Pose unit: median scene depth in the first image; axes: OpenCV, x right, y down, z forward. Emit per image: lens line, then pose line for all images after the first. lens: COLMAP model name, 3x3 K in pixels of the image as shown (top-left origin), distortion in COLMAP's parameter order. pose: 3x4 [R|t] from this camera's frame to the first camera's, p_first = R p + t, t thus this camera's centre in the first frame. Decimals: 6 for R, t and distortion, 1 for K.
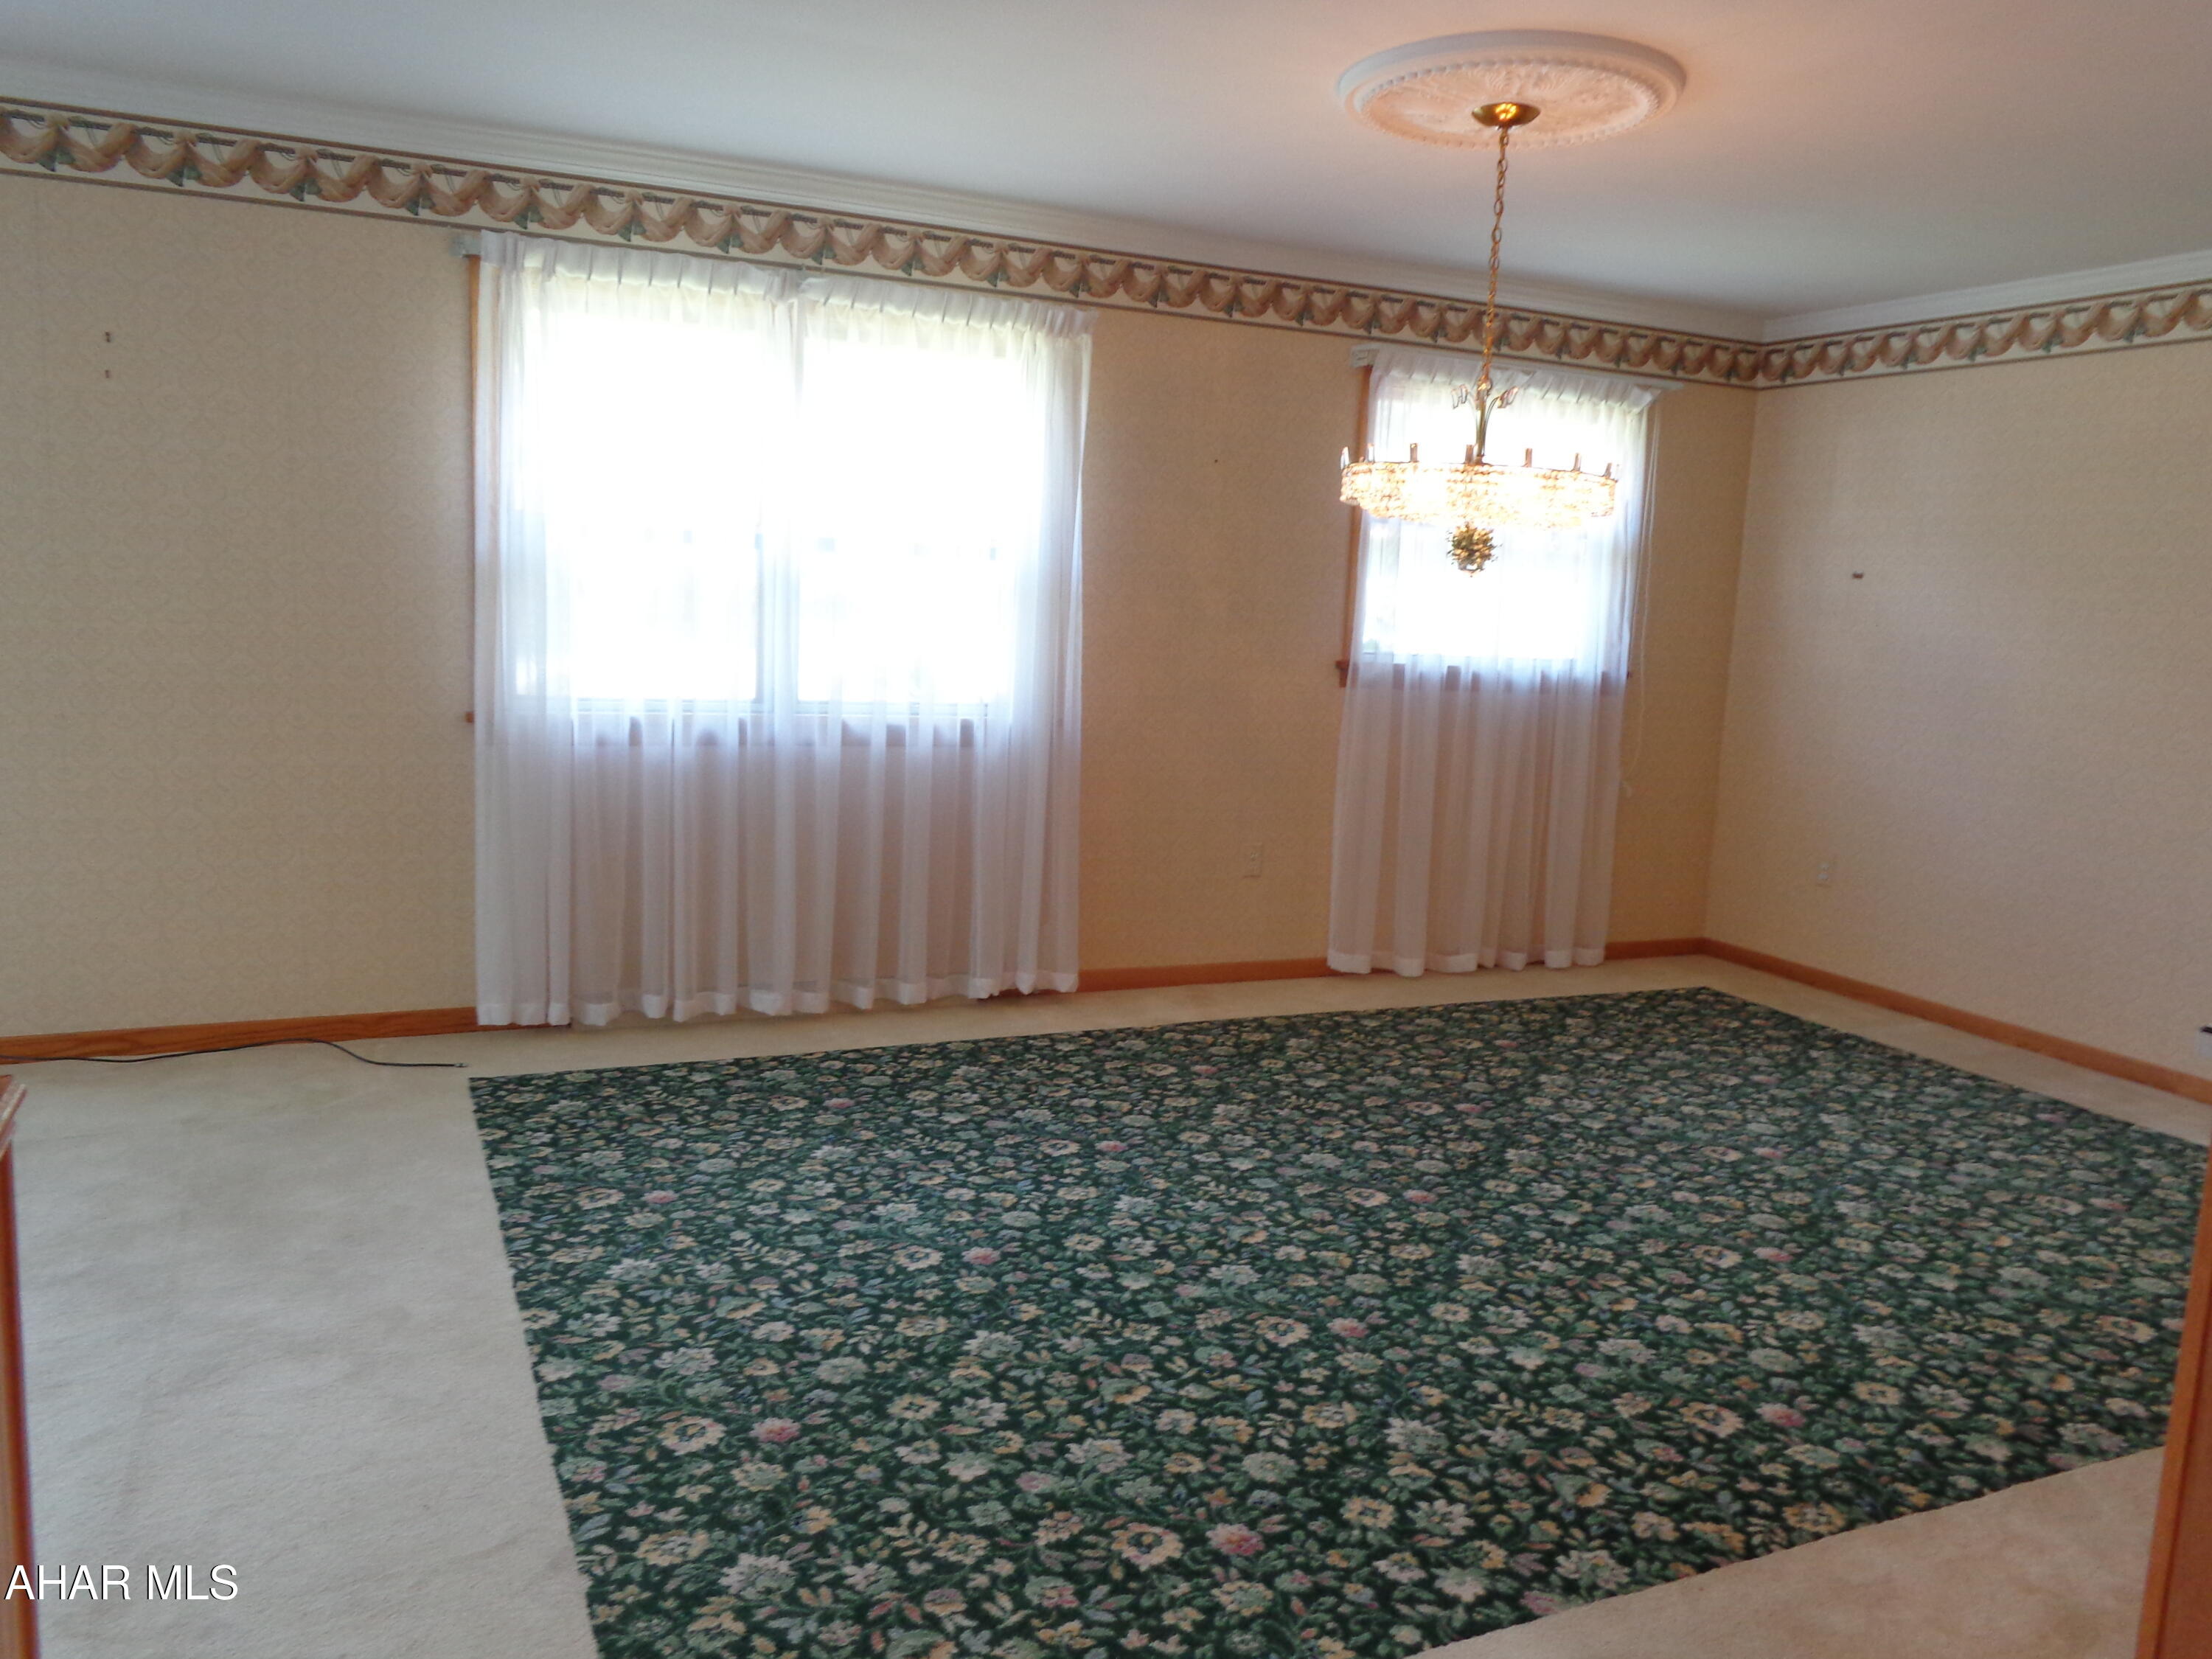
lens RADIAL K [[1658.5, 0, 1106.0], [0, 1658.5, 829.5], [0, 0, 1]] dist [0.017909, -0.029854]
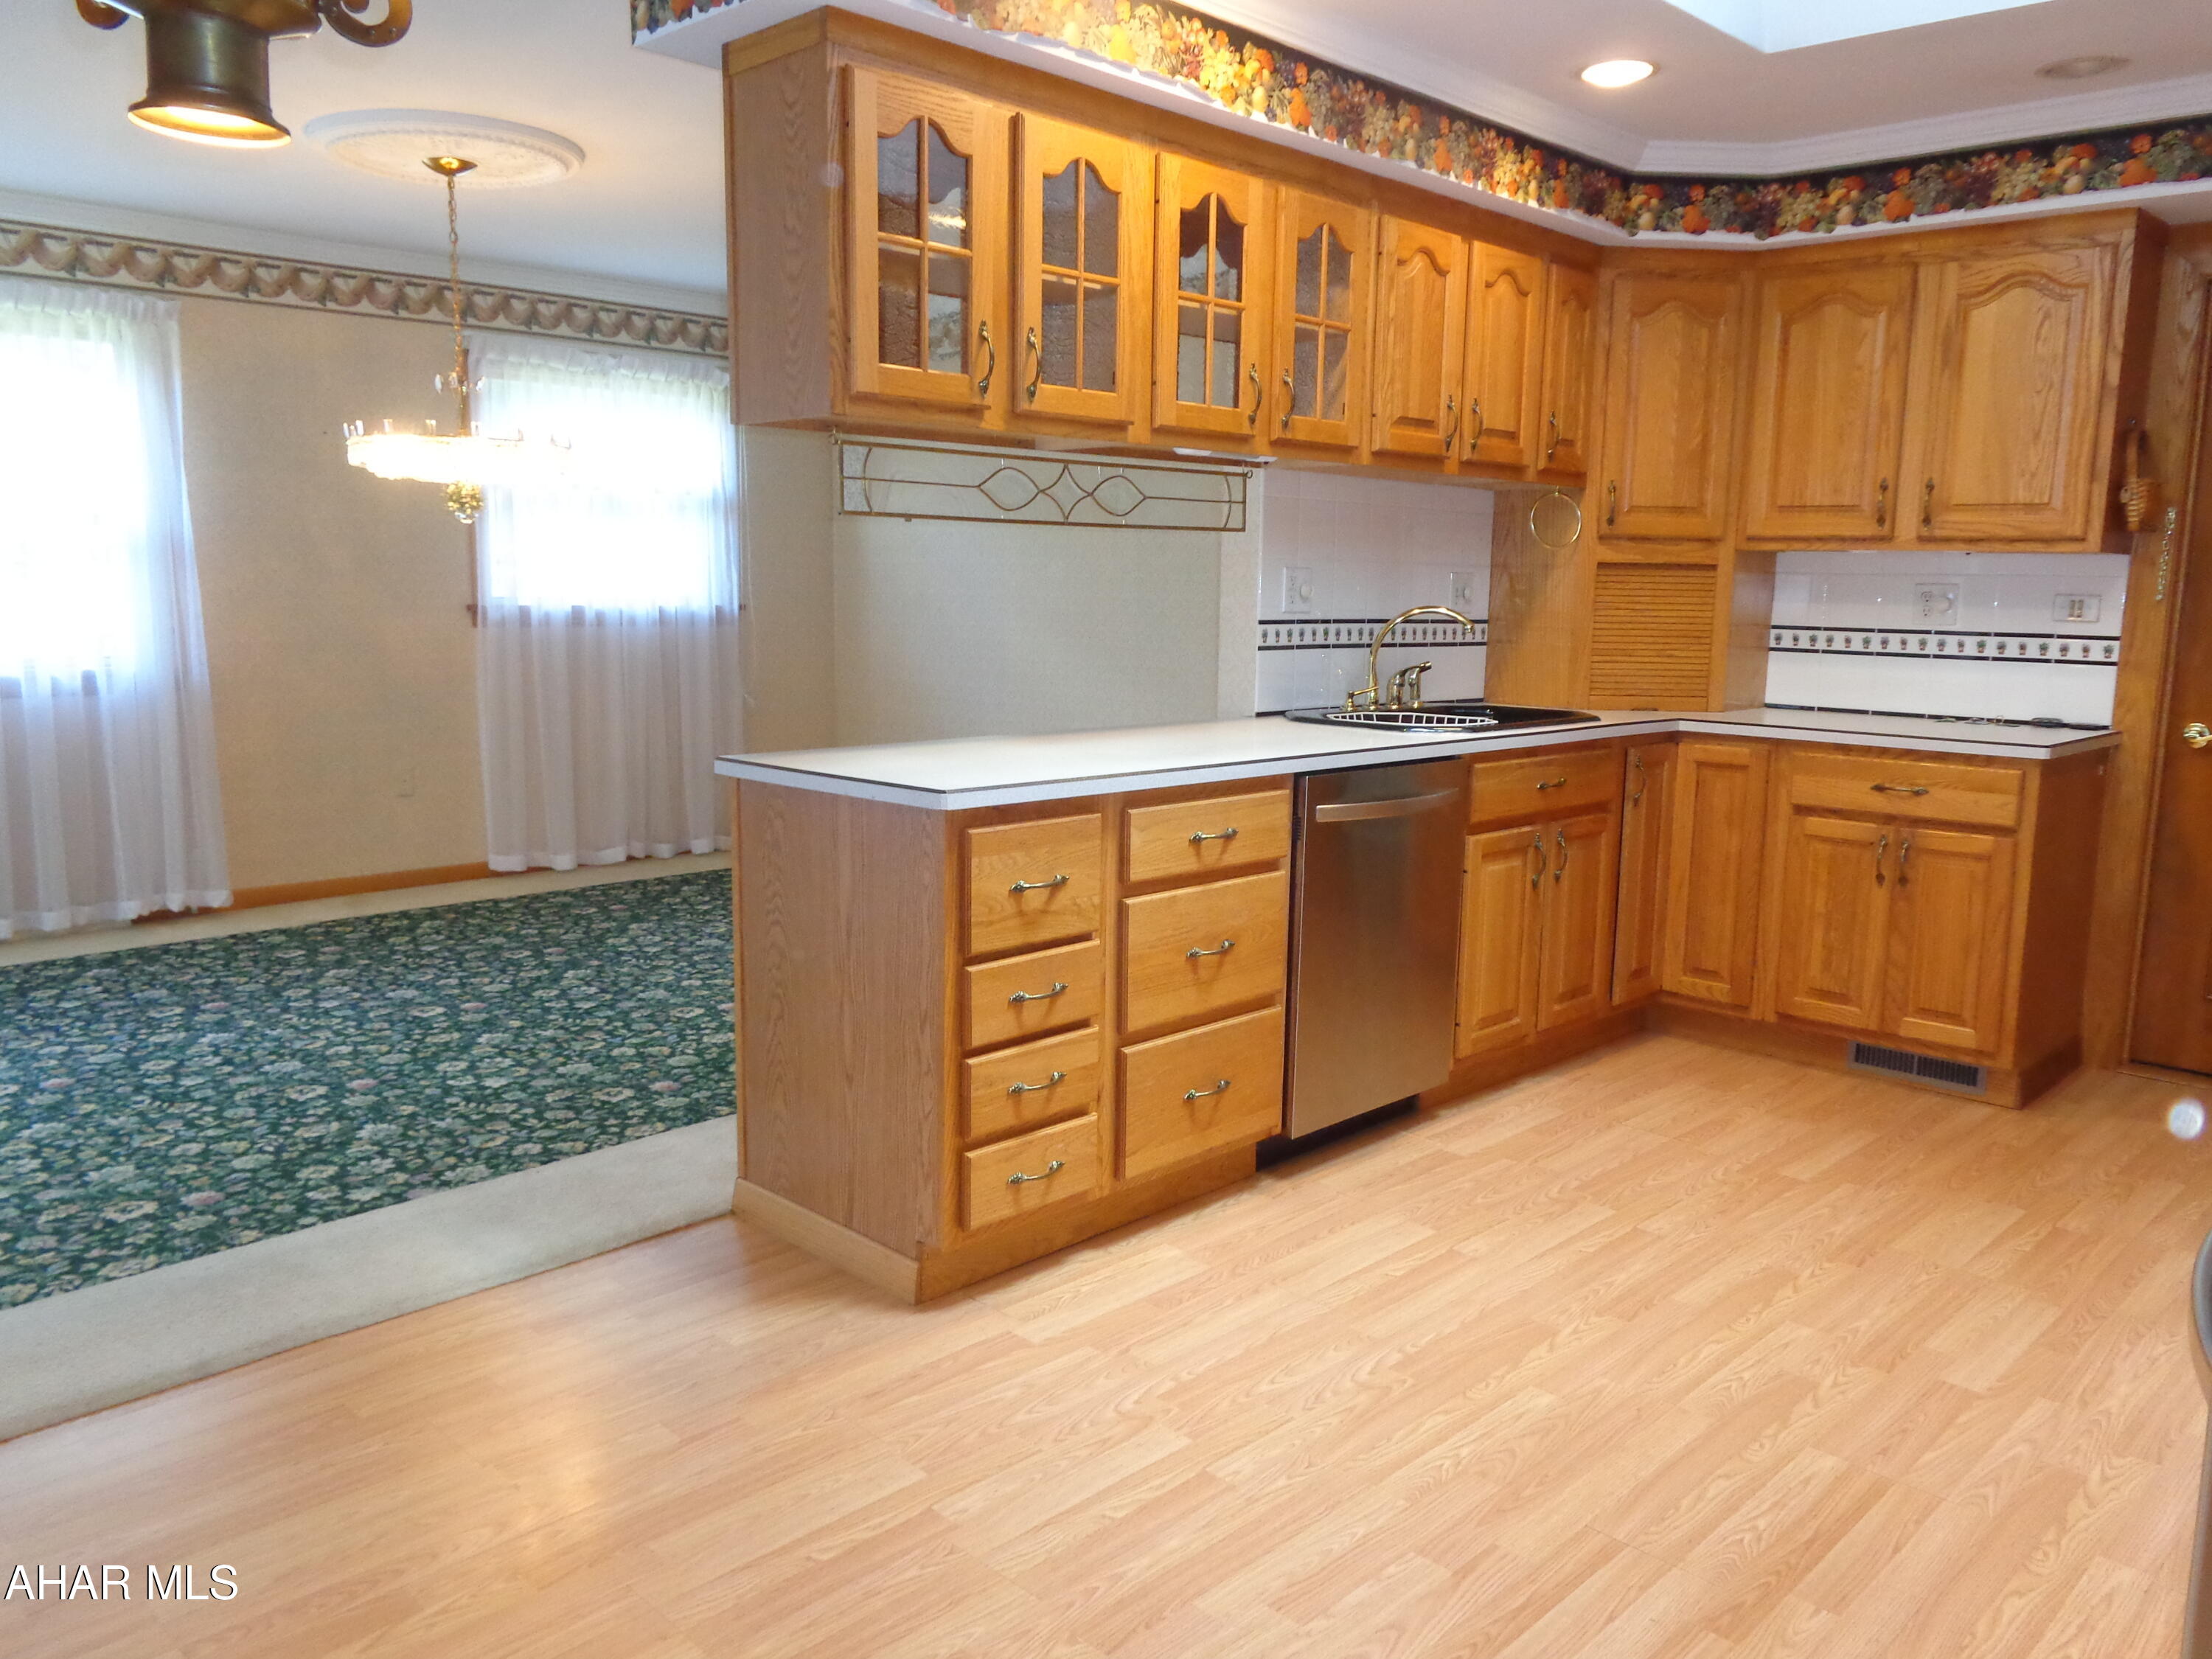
lens RADIAL K [[1658.5, 0, 1106.0], [0, 1658.5, 829.5], [0, 0, 1]] dist [0.017909, -0.029854]
pose [[0.931377, -0.089706, 0.352831, 0.209530], [0.083300, 0.995967, 0.033330, 0.085197], [-0.354398, -0.001652, 0.935093, -0.387353]]
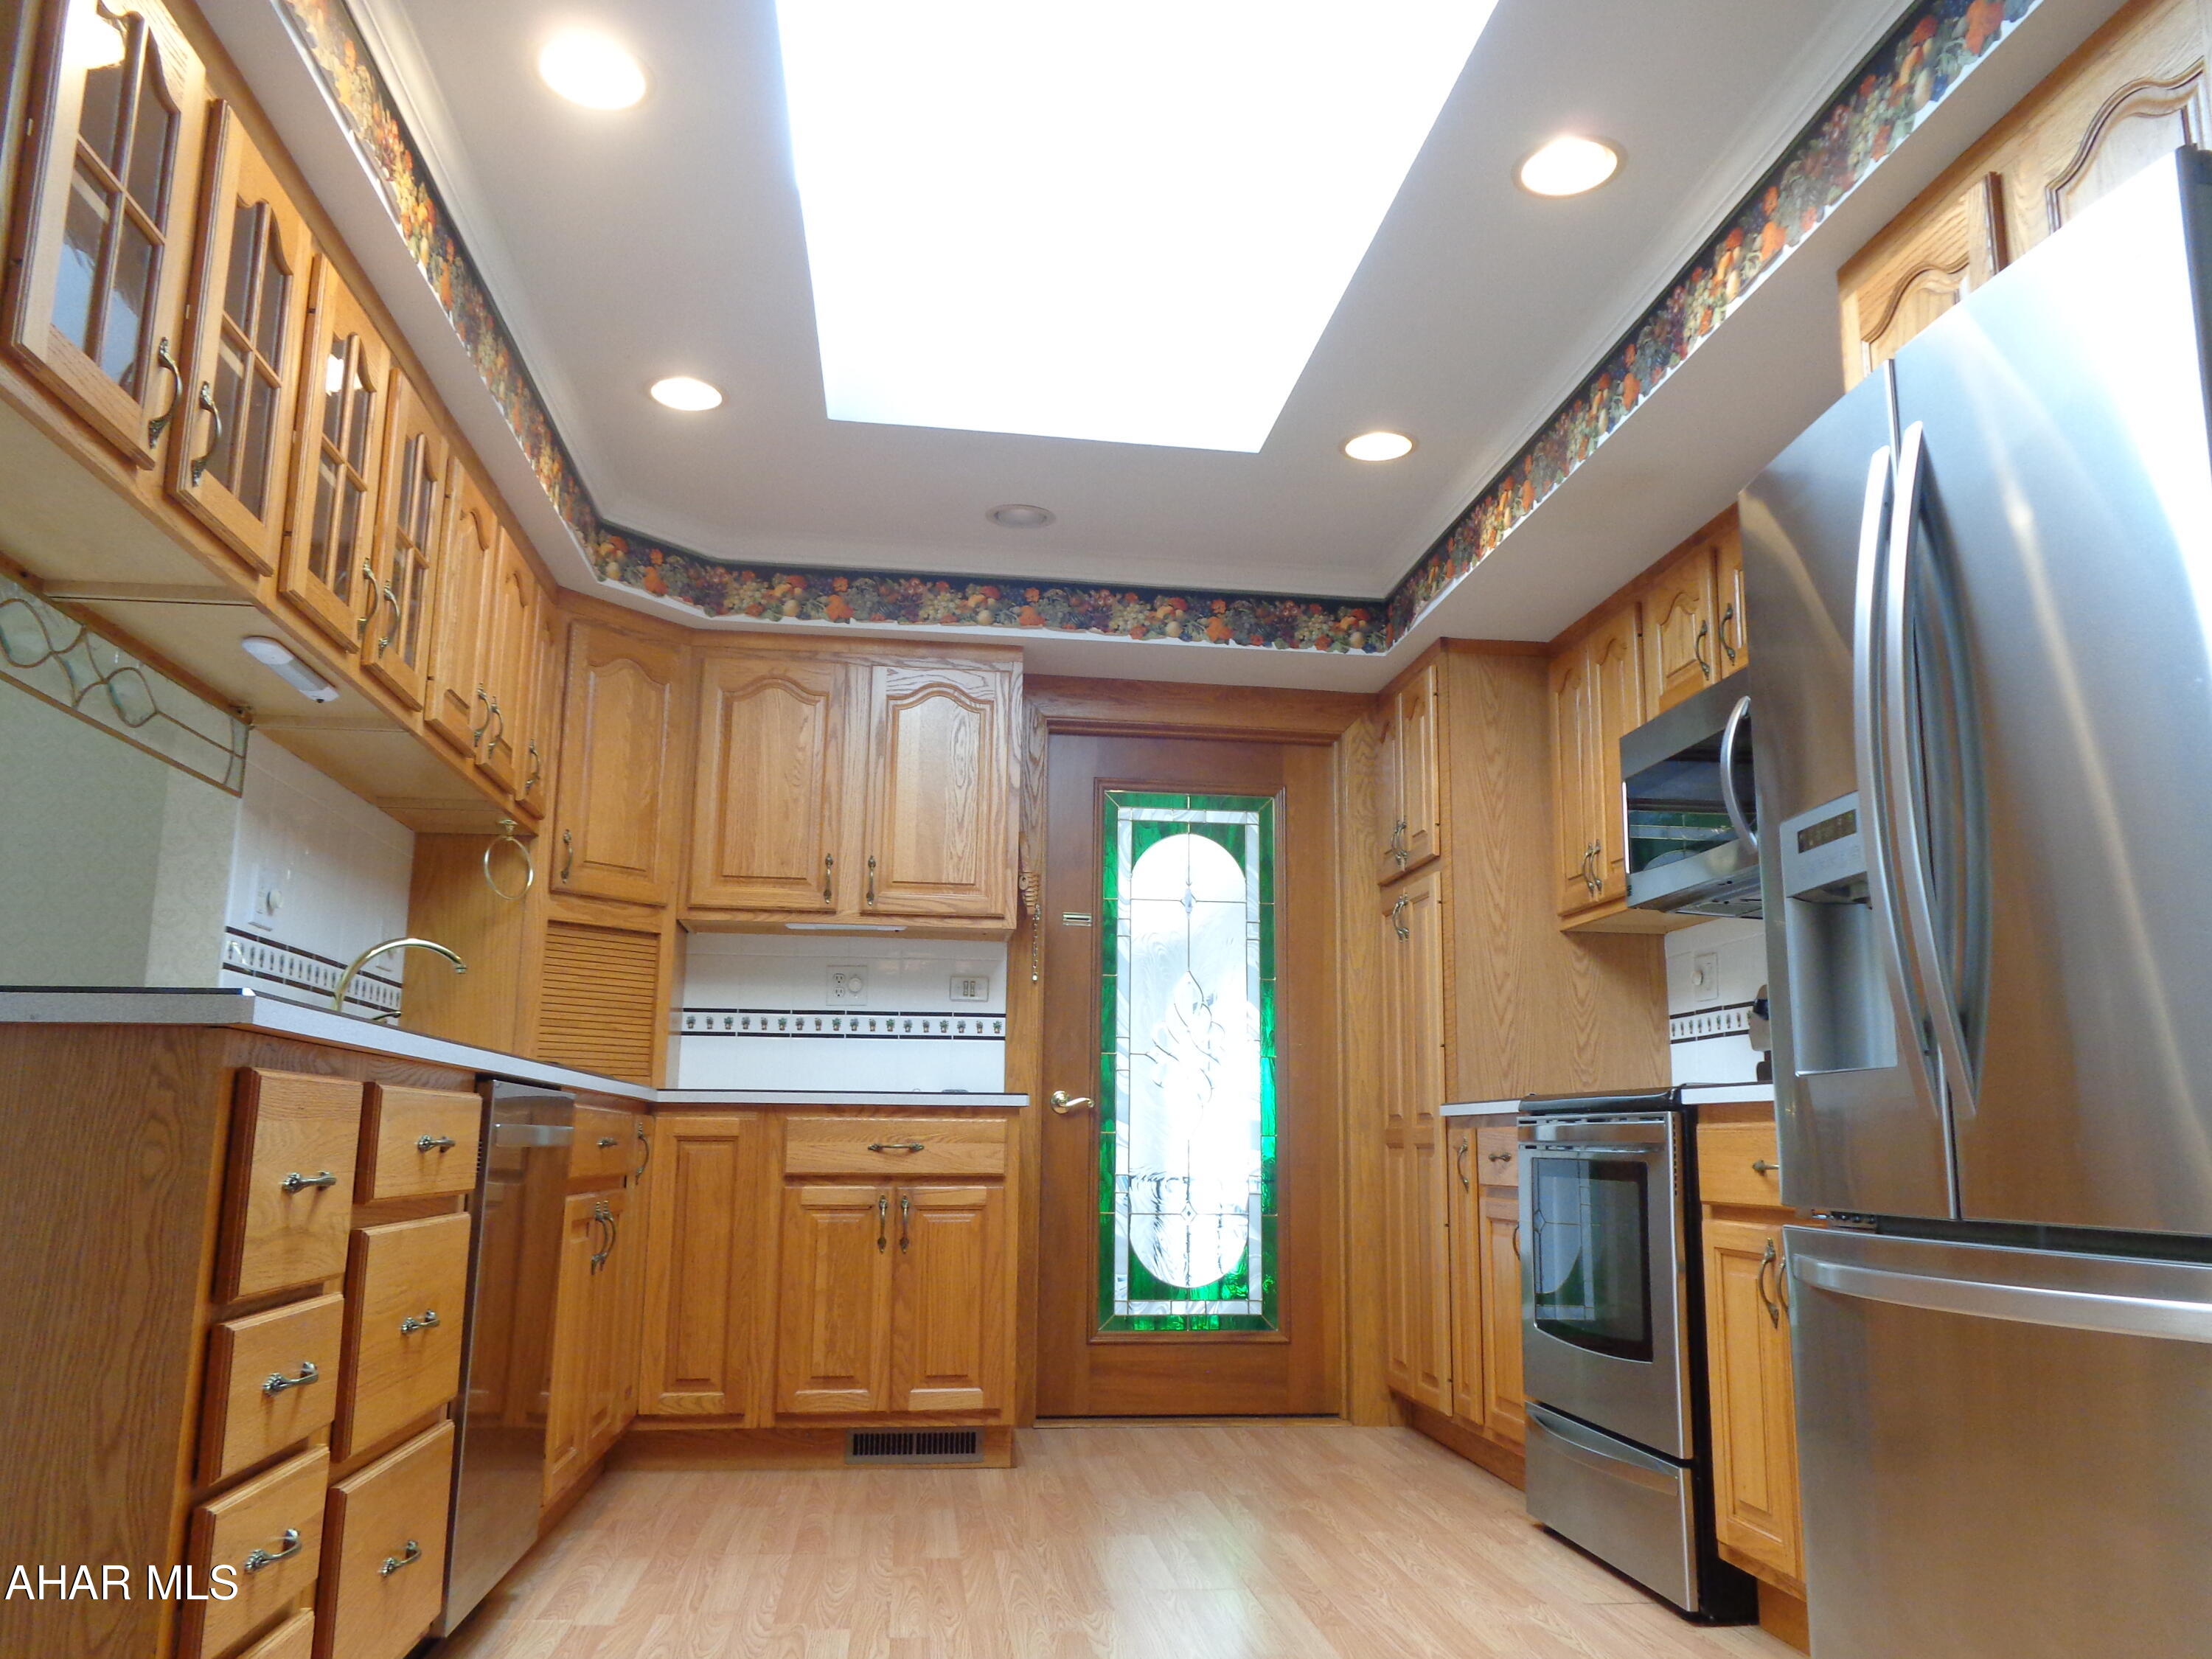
lens RADIAL K [[1658.5, 0, 1106.0], [0, 1658.5, 829.5], [0, 0, 1]] dist [0.017909, -0.029854]
pose [[0.306835, 0.127343, 0.943205, 0.067798], [0.145056, 0.973175, -0.178577, 0.154985], [-0.940644, 0.191611, 0.280132, 0.003577]]
